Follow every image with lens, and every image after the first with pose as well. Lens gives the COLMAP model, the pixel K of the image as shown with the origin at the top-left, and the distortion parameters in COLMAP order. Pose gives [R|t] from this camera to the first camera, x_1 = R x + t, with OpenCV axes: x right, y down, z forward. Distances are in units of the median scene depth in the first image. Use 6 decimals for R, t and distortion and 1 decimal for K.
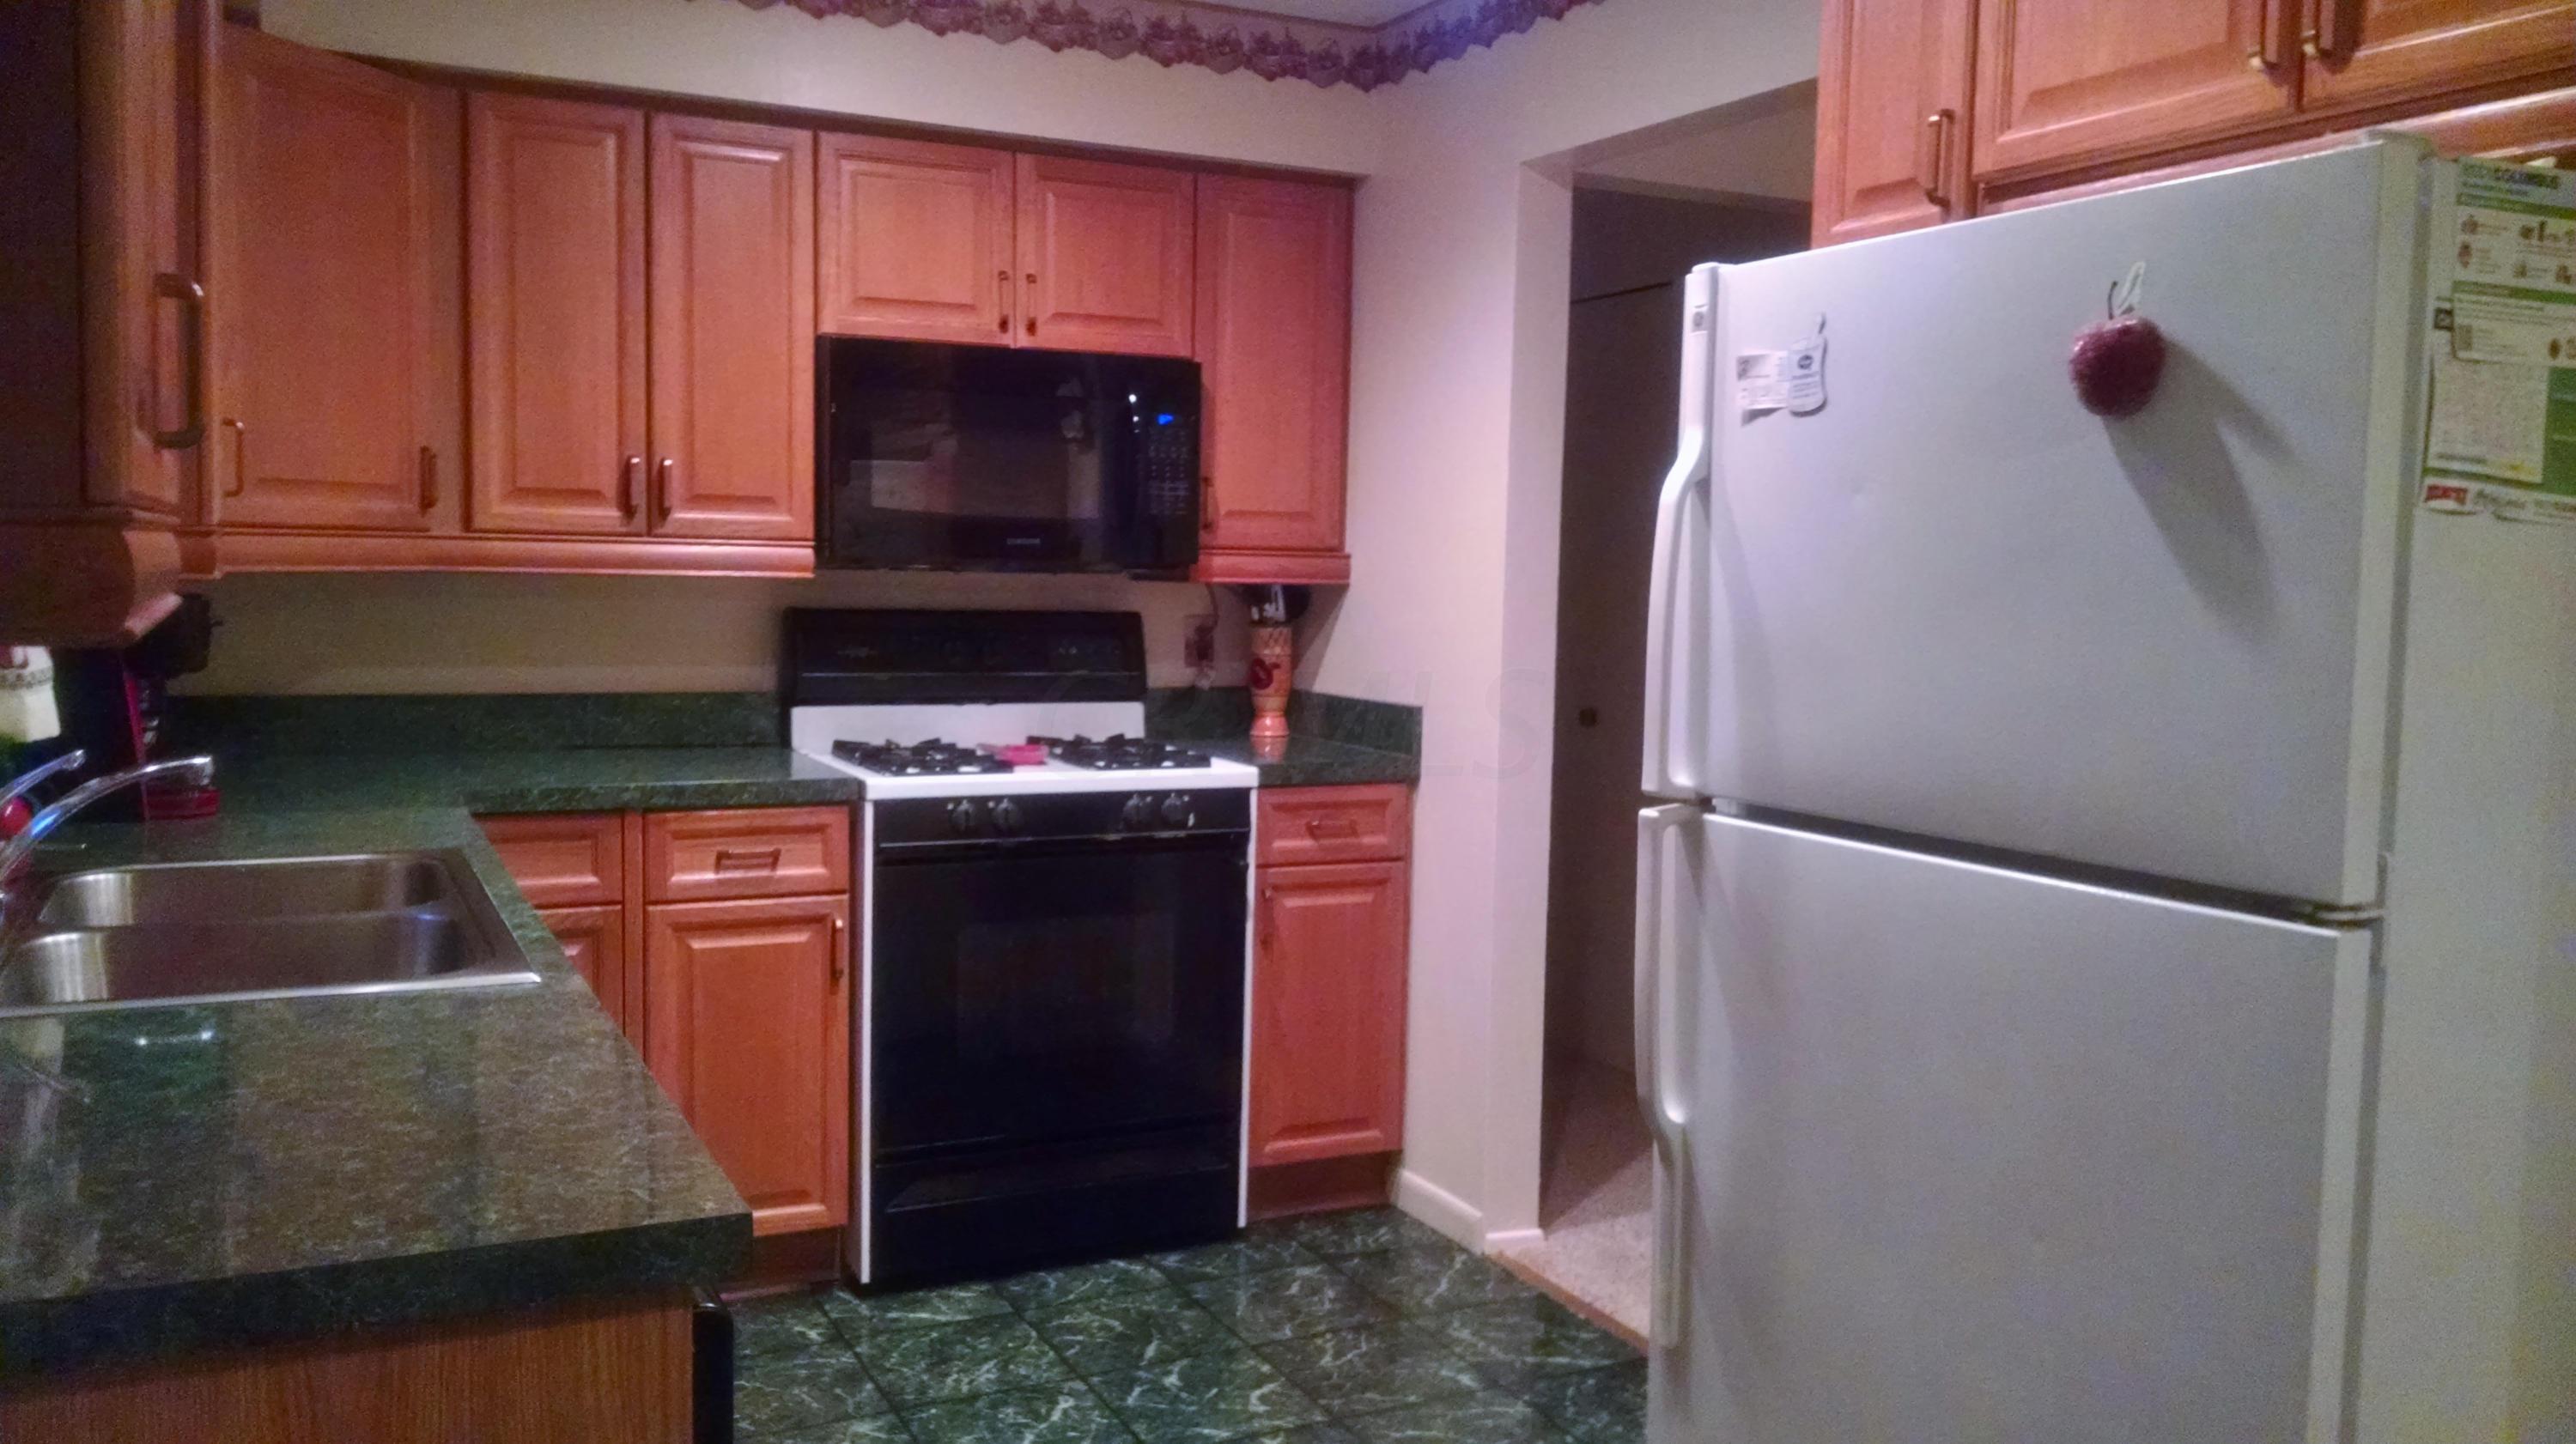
lens RADIAL K [[2055.6, 0, 1275.7], [0, 2055.6, 729.6], [0, 0, 1]] dist [-0.010606, -0.016381]
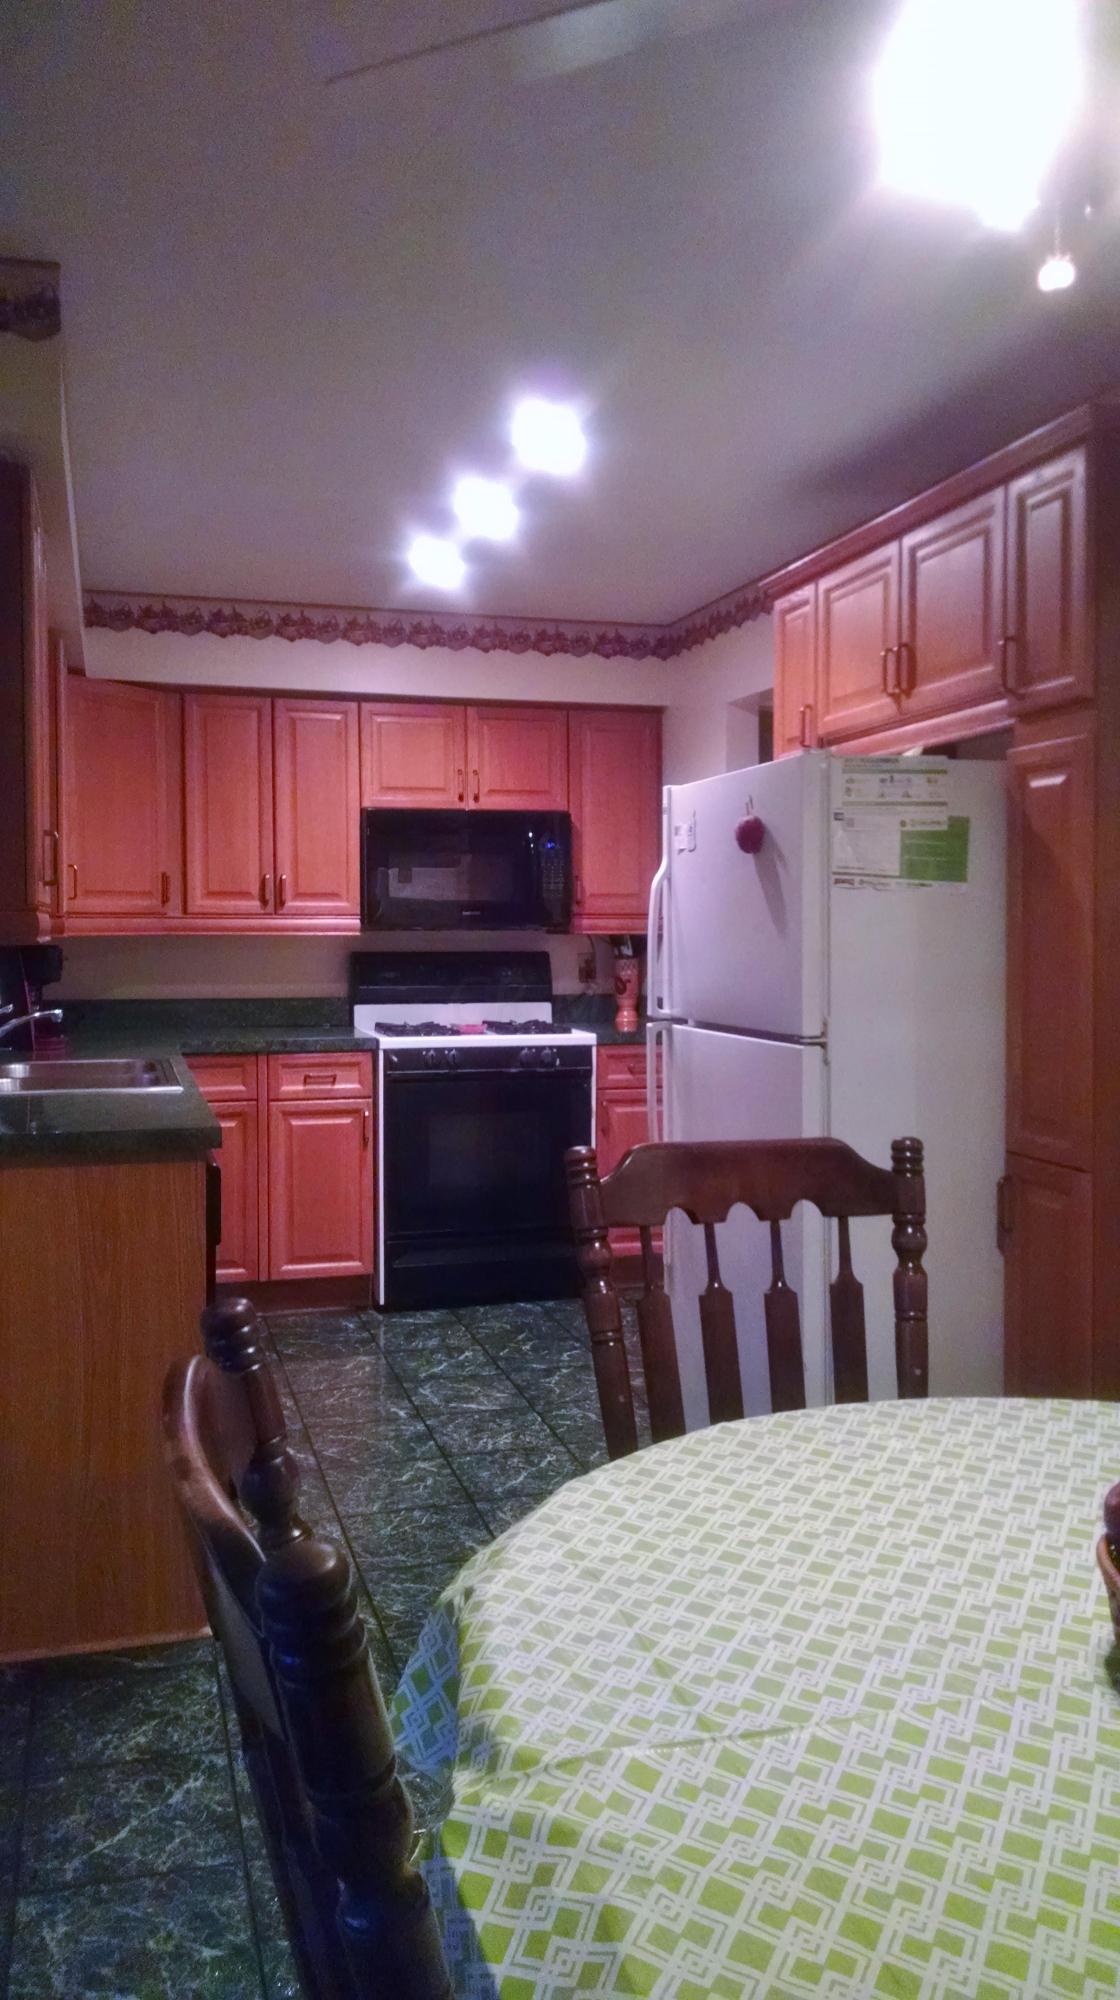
lens RADIAL K [[1596.1, 0, 568.1], [0, 1596.1, 994.3], [0, 0, 1]] dist [-0.010606, -0.016381]
pose [[0.984886, -0.012706, -0.172735, 0.228215], [0.005455, 0.999086, -0.042390, 0.046336], [0.173115, 0.040807, 0.984056, -0.433269]]
